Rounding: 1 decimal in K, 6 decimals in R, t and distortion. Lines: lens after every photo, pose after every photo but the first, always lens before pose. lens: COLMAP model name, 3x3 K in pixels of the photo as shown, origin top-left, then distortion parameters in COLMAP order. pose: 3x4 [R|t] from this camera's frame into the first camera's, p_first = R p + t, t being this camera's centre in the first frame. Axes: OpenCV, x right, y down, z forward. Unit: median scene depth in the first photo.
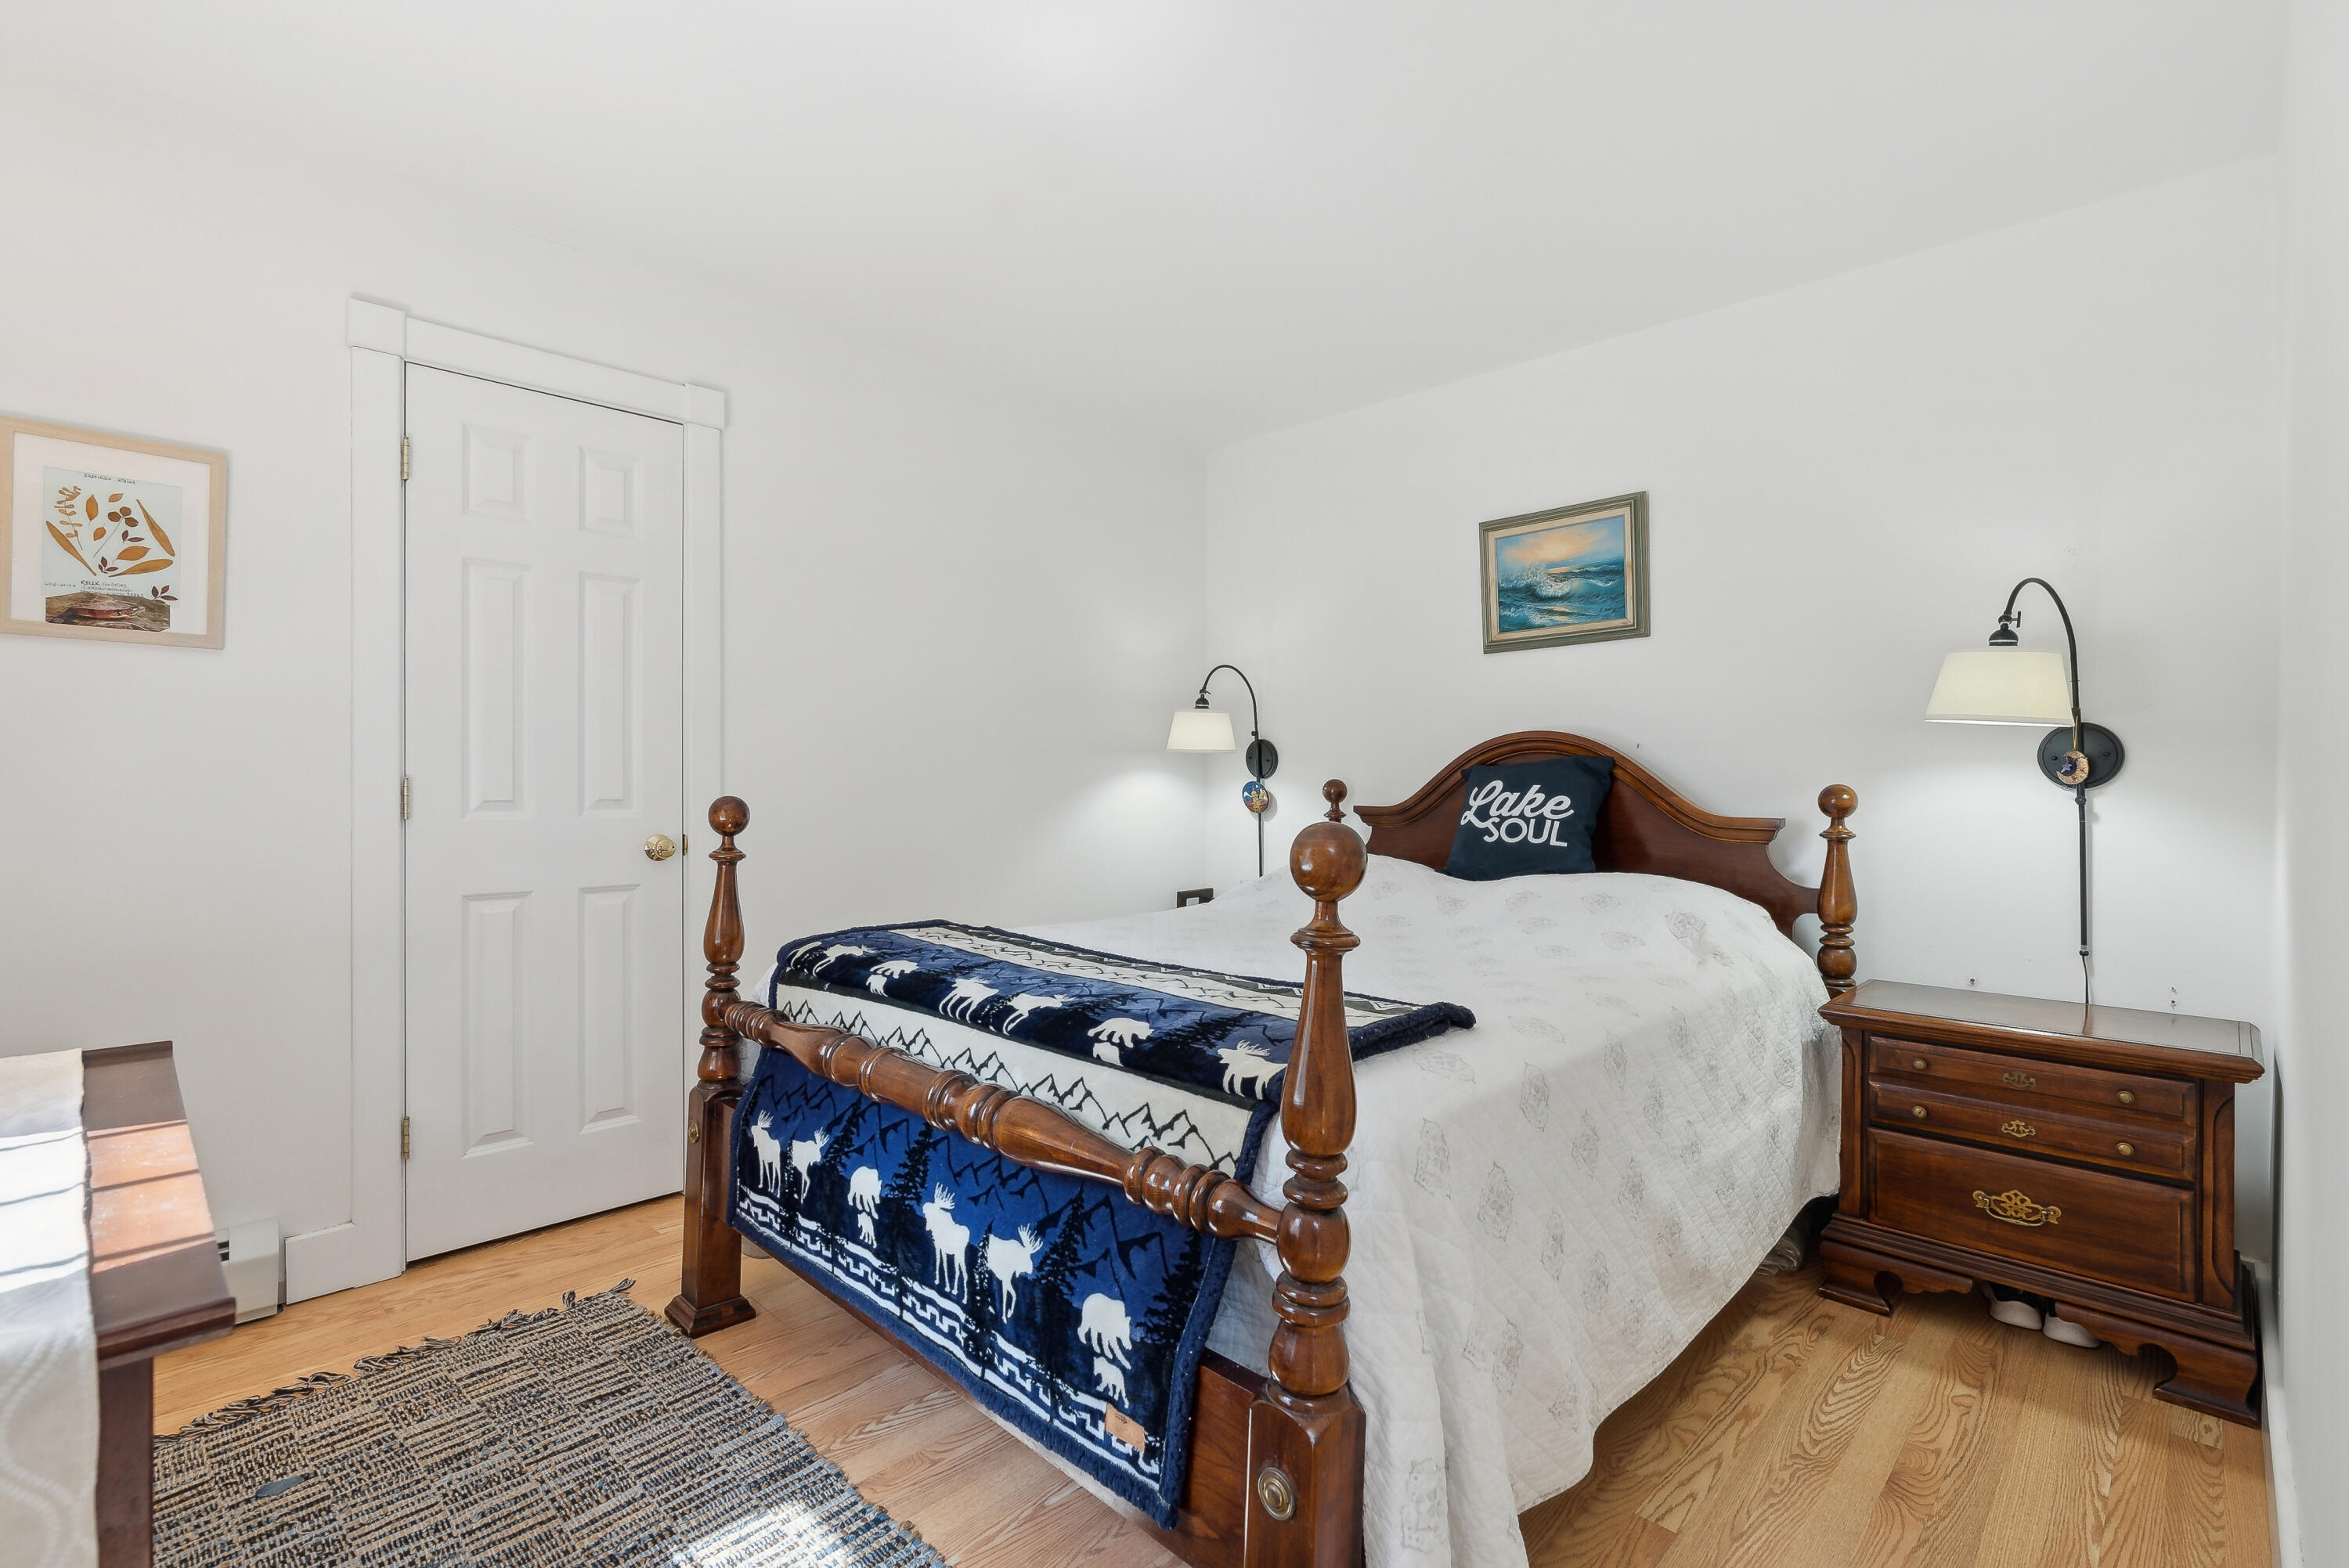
lens RADIAL K [[1065.9, 0, 1184.0], [0, 1065.9, 784.0], [0, 0, 1]] dist [-0.005158, 0.000026]
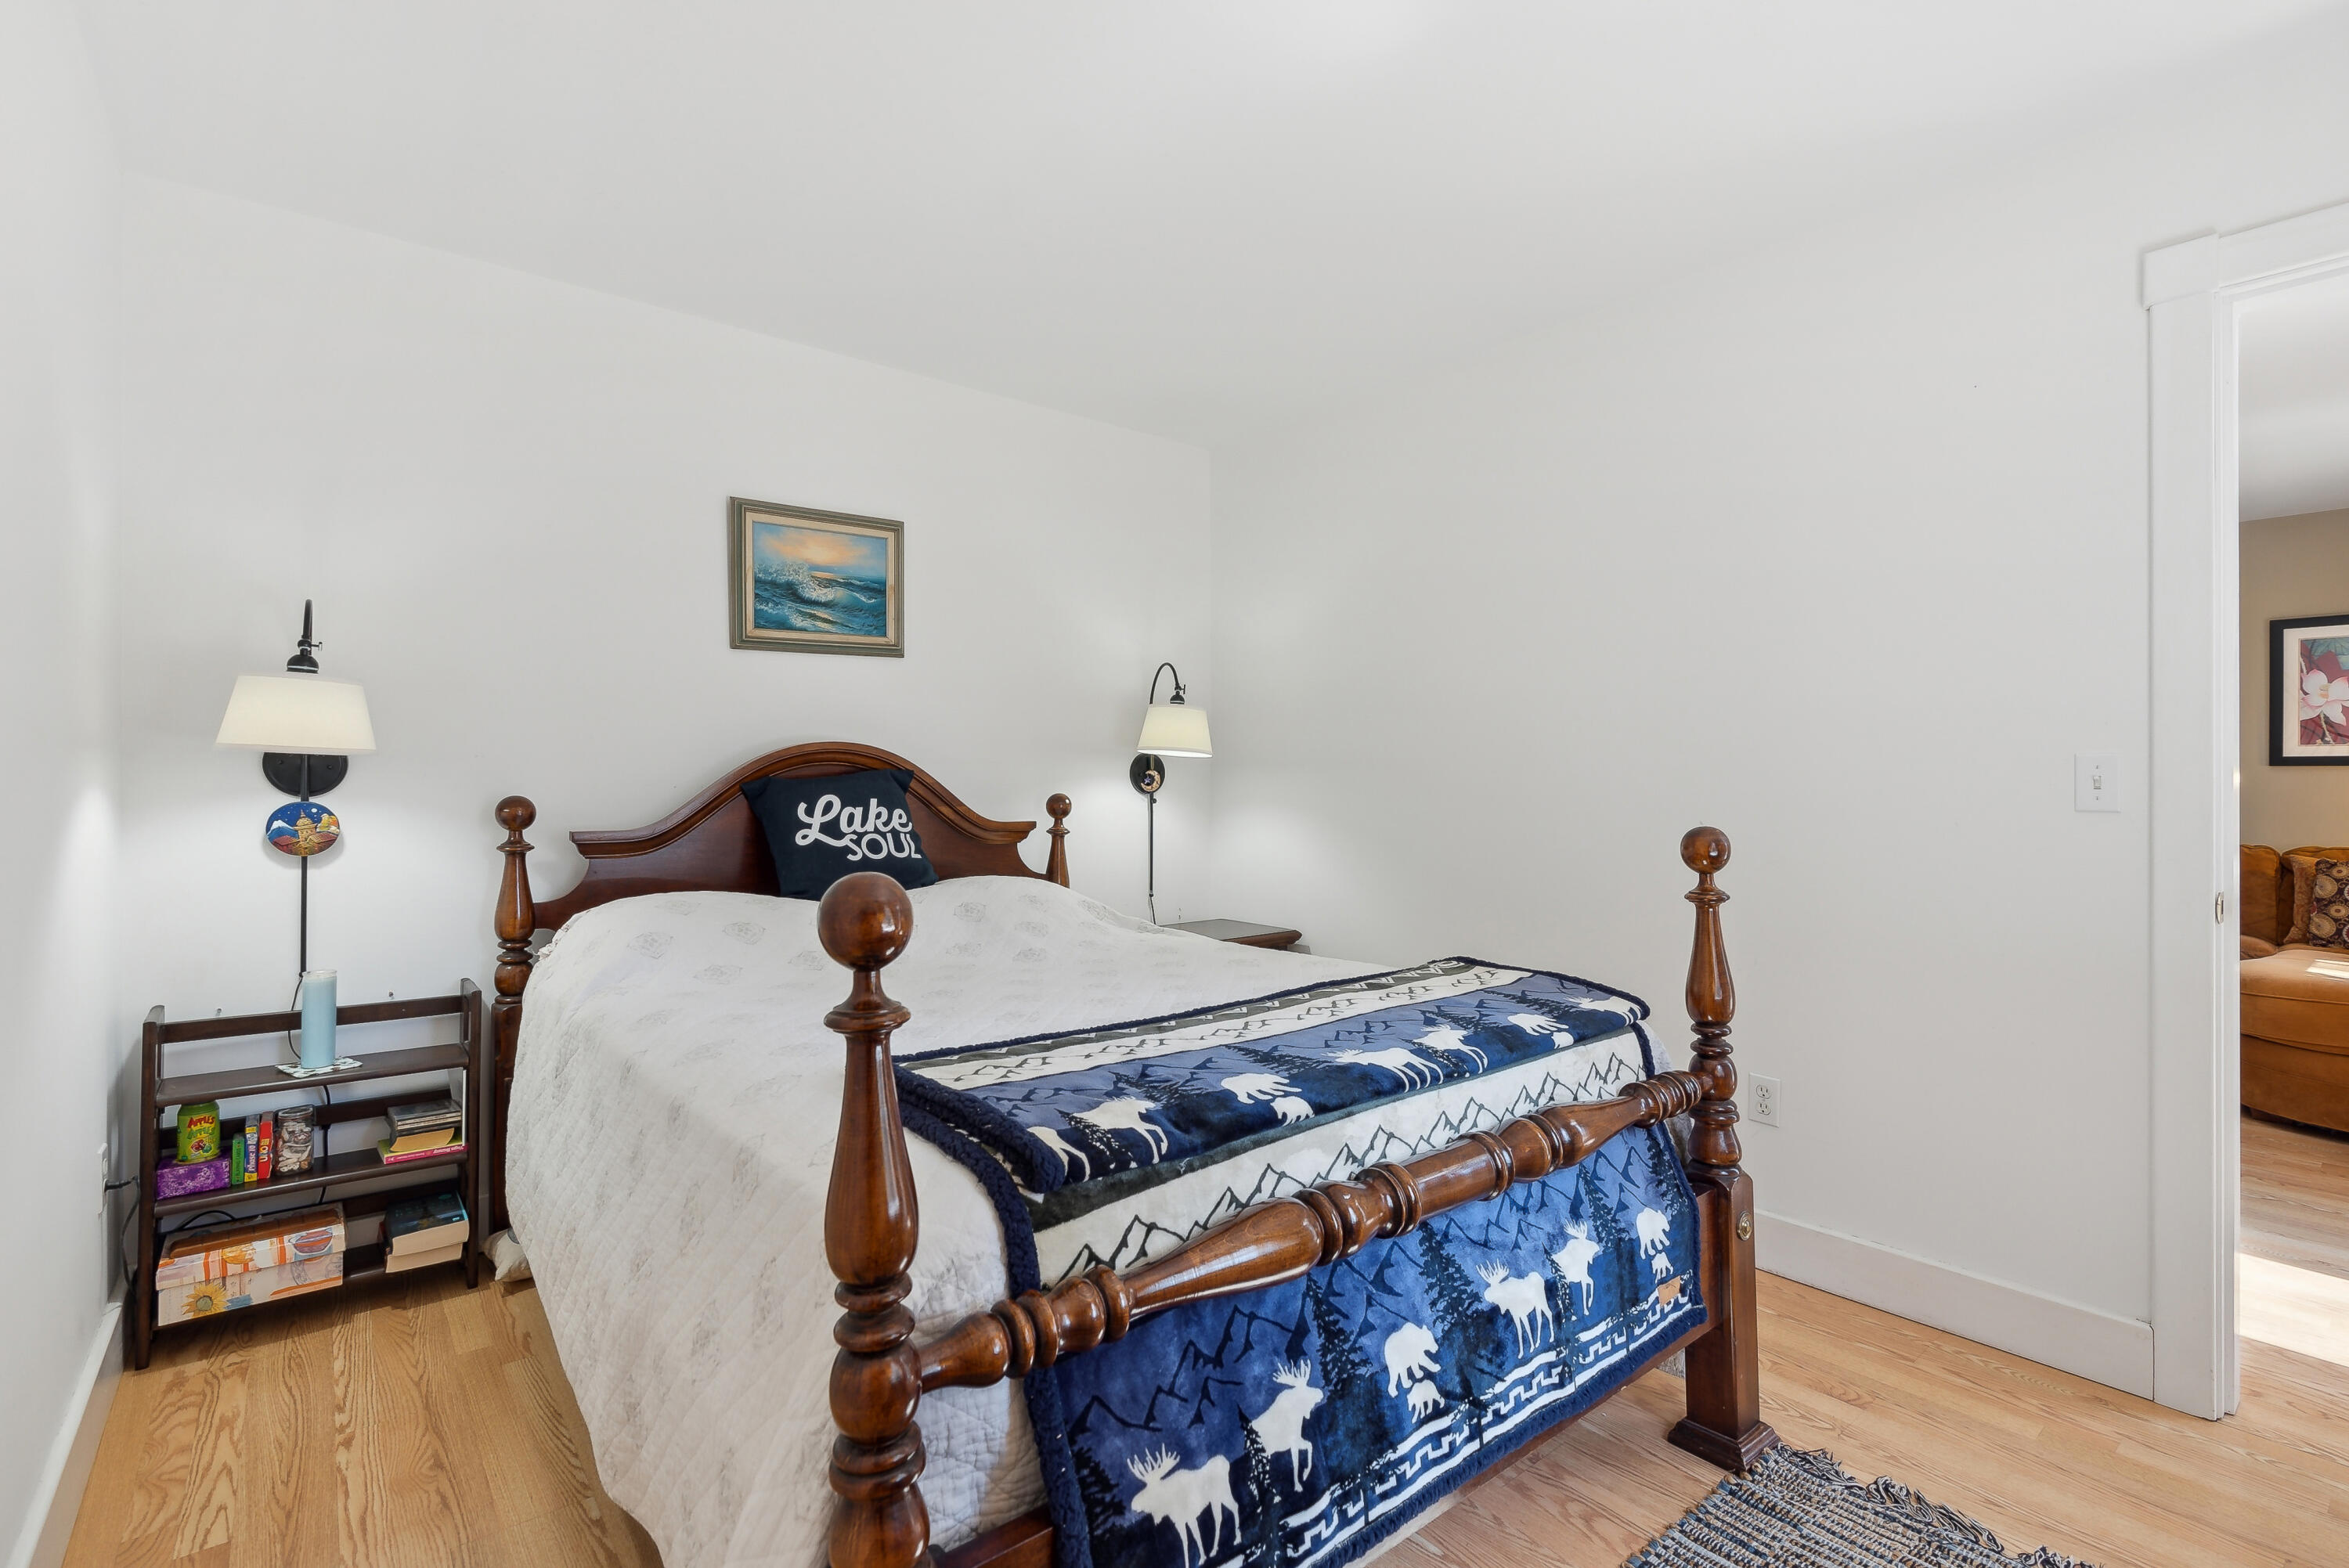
lens RADIAL K [[1065.9, 0, 1183.4], [0, 1065.9, 768.7], [0, 0, 1]] dist [-0.005158, 0.000026]
pose [[0.116268, 0.008572, 0.993181, -0.595772], [0.011532, 0.999884, -0.009980, -0.013194], [-0.993151, 0.012614, 0.116156, 0.600160]]
